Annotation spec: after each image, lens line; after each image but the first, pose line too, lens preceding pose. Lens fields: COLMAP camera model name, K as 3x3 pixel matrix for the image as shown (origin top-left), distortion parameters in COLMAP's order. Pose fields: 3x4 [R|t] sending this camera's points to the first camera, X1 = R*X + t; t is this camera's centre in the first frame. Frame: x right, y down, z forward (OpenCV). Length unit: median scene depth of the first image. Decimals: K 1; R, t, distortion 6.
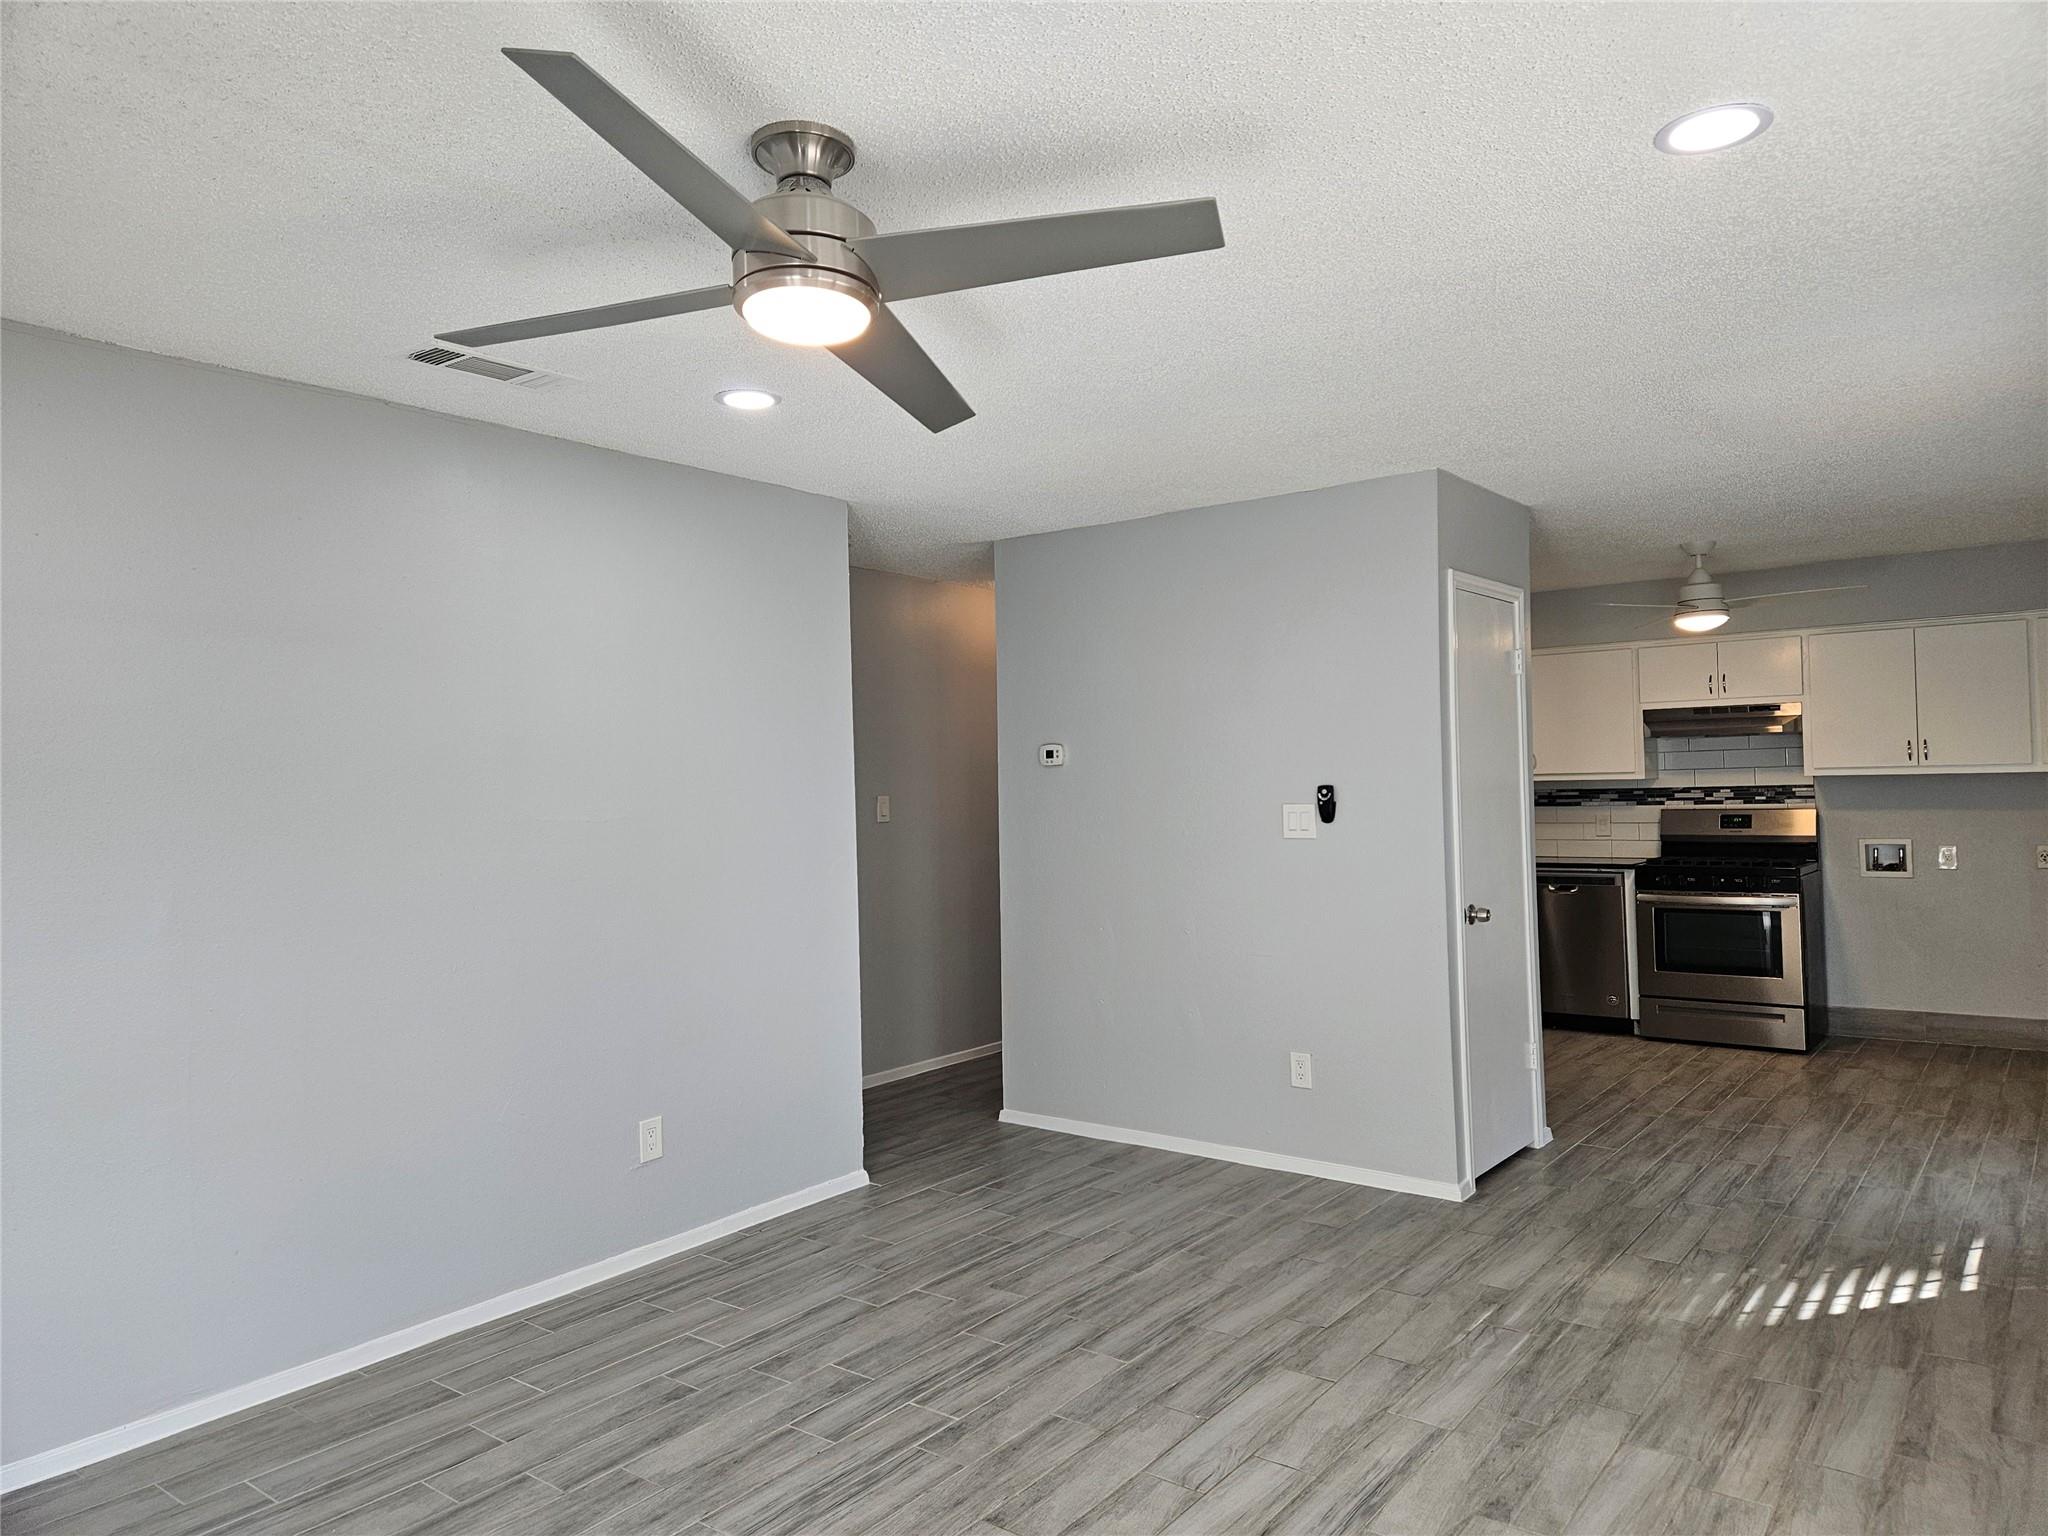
lens RADIAL K [[1360.7, 0, 1037.0], [0, 1360.7, 745.5], [0, 0, 1]] dist [0.080917, -0.079969]
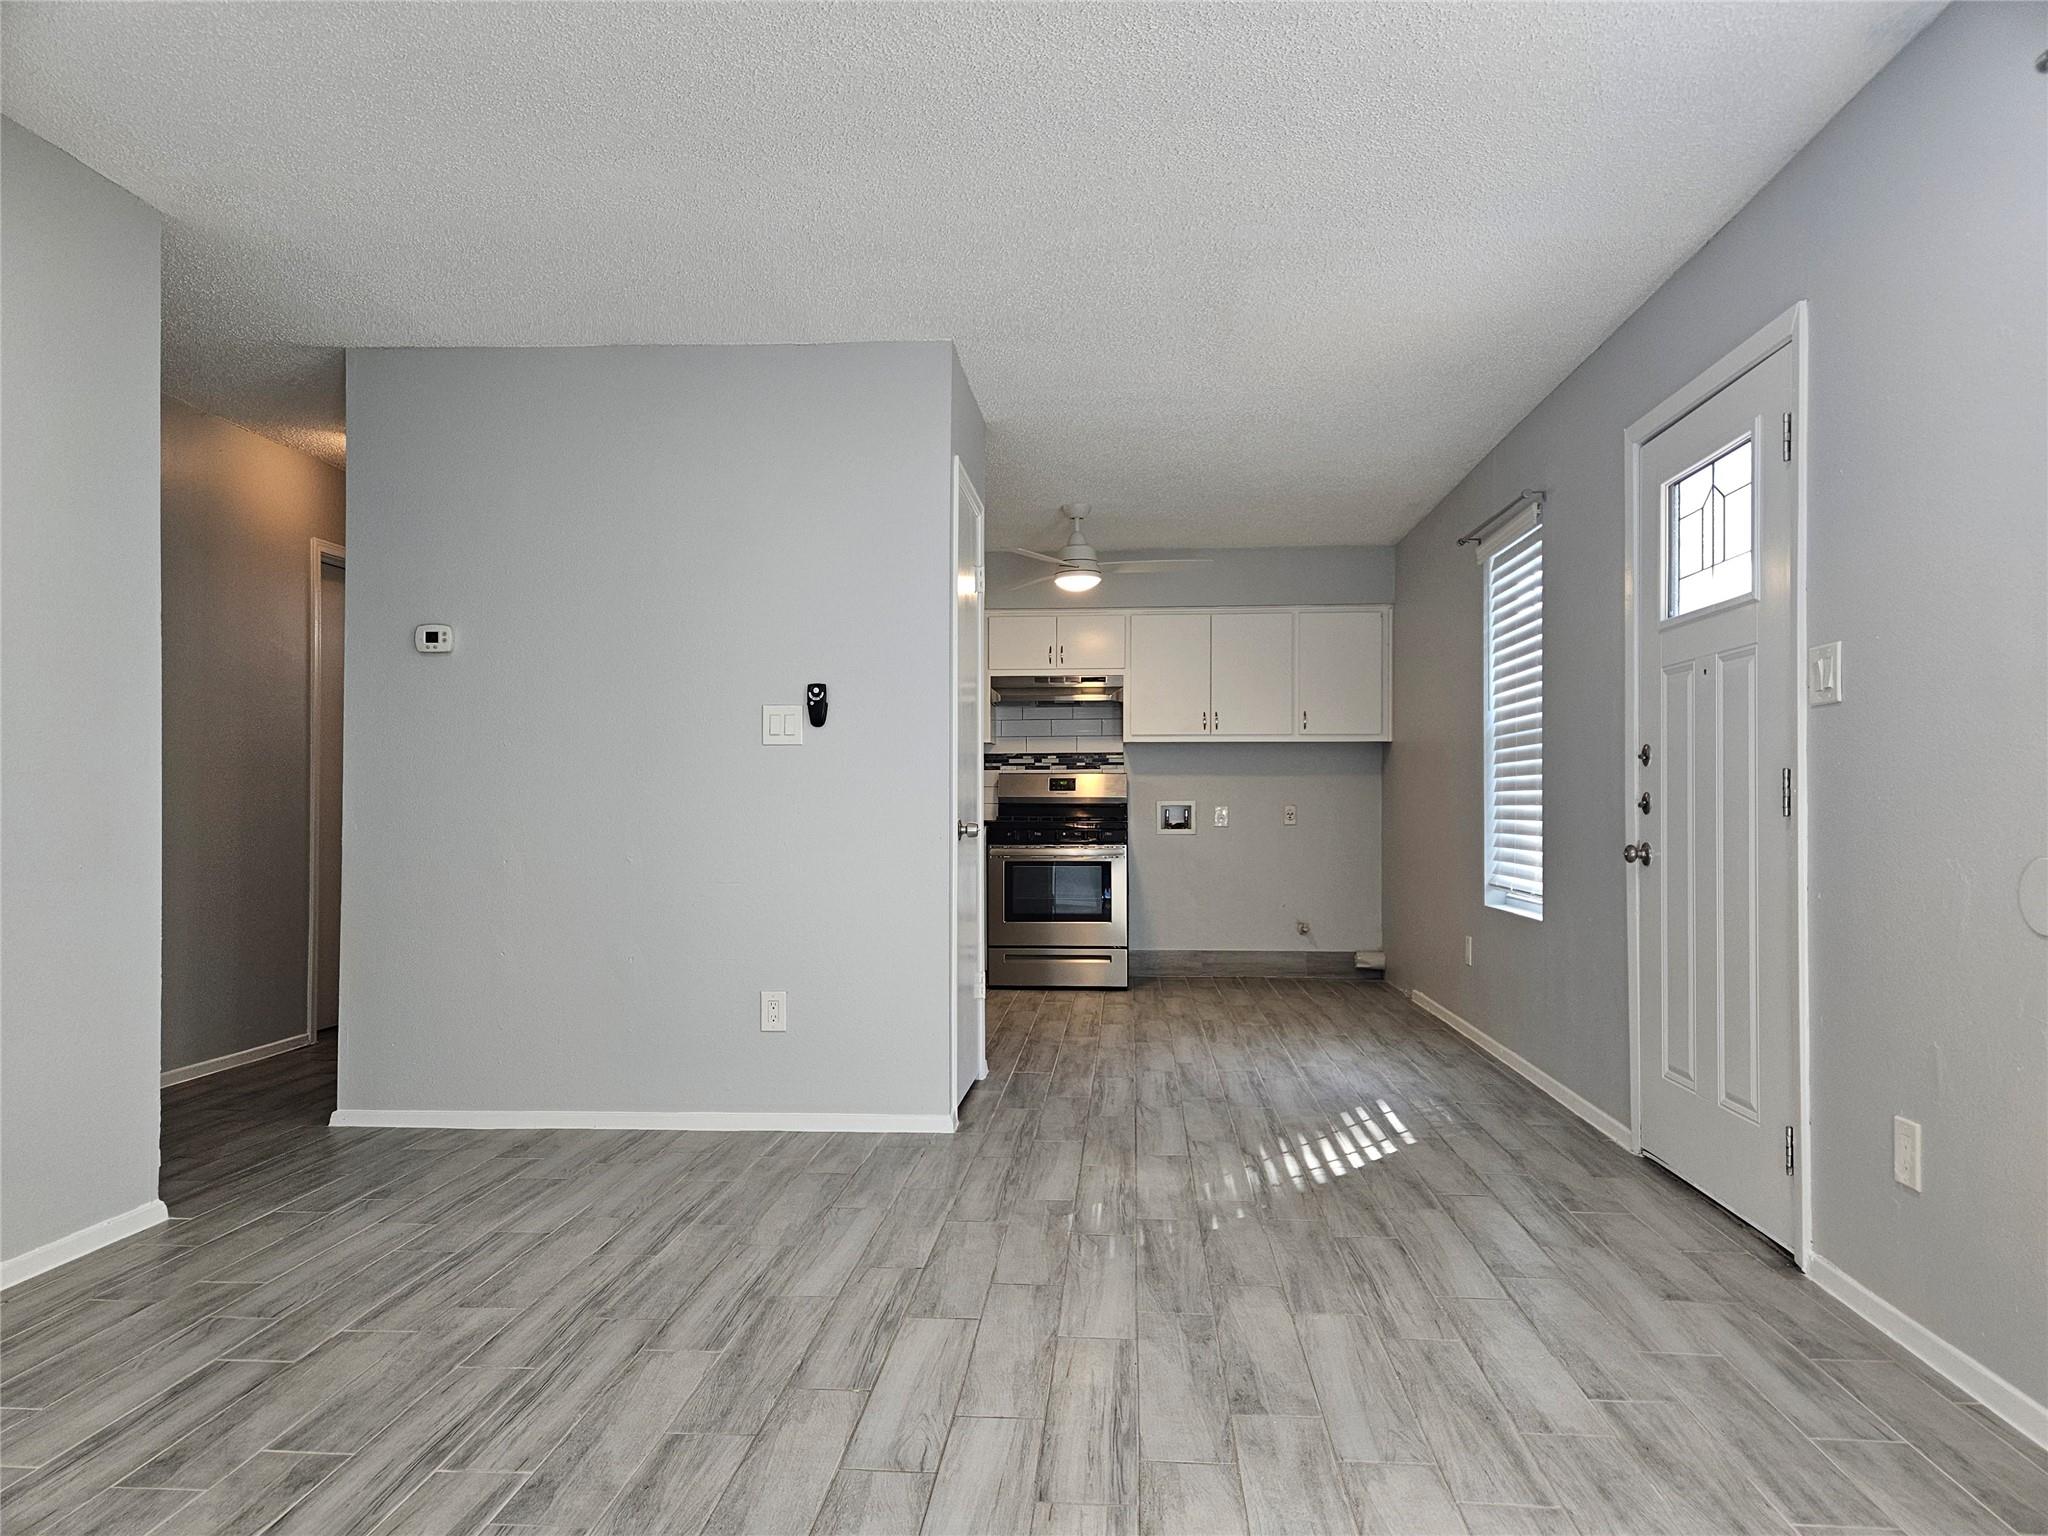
lens RADIAL K [[1360.6, 0, 1024.0], [0, 1360.6, 768.0], [0, 0, 1]] dist [0.084715, -0.079797]
pose [[0.837447, 0.037615, 0.545223, -0.157818], [-0.033955, 0.999282, -0.016788, 0.096188], [-0.545463, -0.004454, 0.838123, 0.197296]]
